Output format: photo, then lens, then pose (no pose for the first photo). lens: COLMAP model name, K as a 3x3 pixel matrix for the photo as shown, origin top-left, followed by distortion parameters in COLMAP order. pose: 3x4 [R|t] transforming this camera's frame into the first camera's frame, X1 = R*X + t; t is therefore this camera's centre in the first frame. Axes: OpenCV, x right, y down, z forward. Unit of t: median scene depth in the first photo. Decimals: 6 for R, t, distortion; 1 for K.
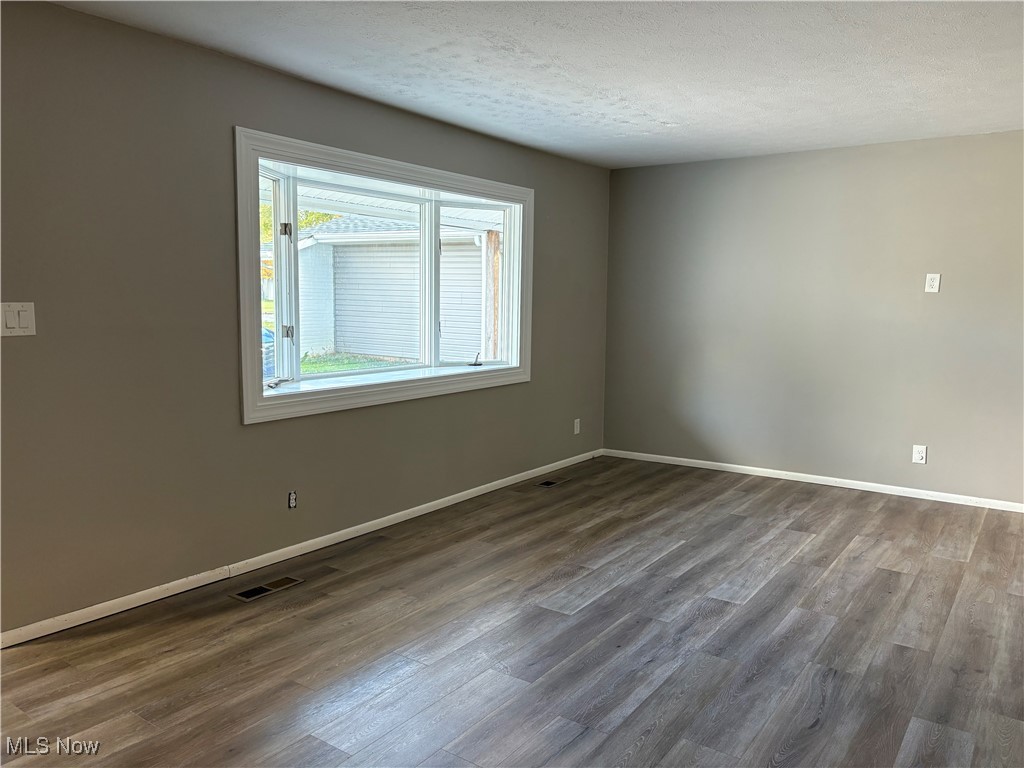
lens RADIAL K [[764.4, 0, 515.9], [0, 764.4, 385.1], [0, 0, 1]] dist [0.083591, -0.113078]
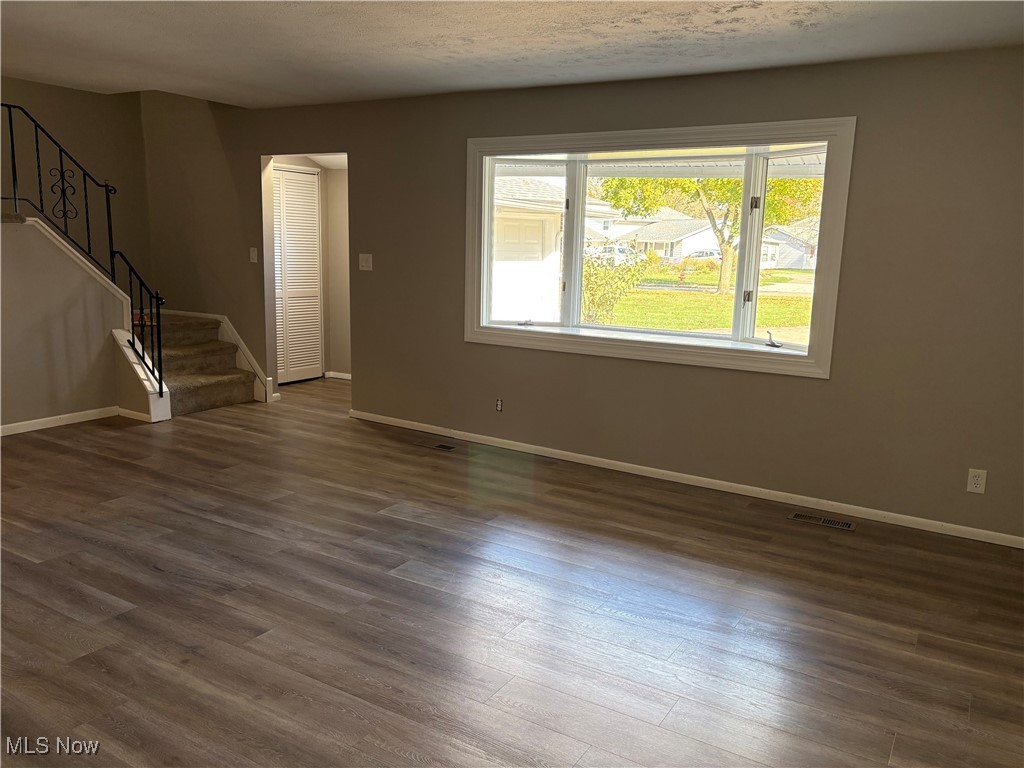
lens RADIAL K [[764.4, 0, 515.9], [0, 764.4, 385.1], [0, 0, 1]] dist [0.083591, -0.113078]
pose [[0.071056, 0.165644, -0.983622, 1.205679], [-0.147533, 0.977014, 0.153873, -0.114929], [0.986501, 0.134183, 0.093861, 1.035117]]
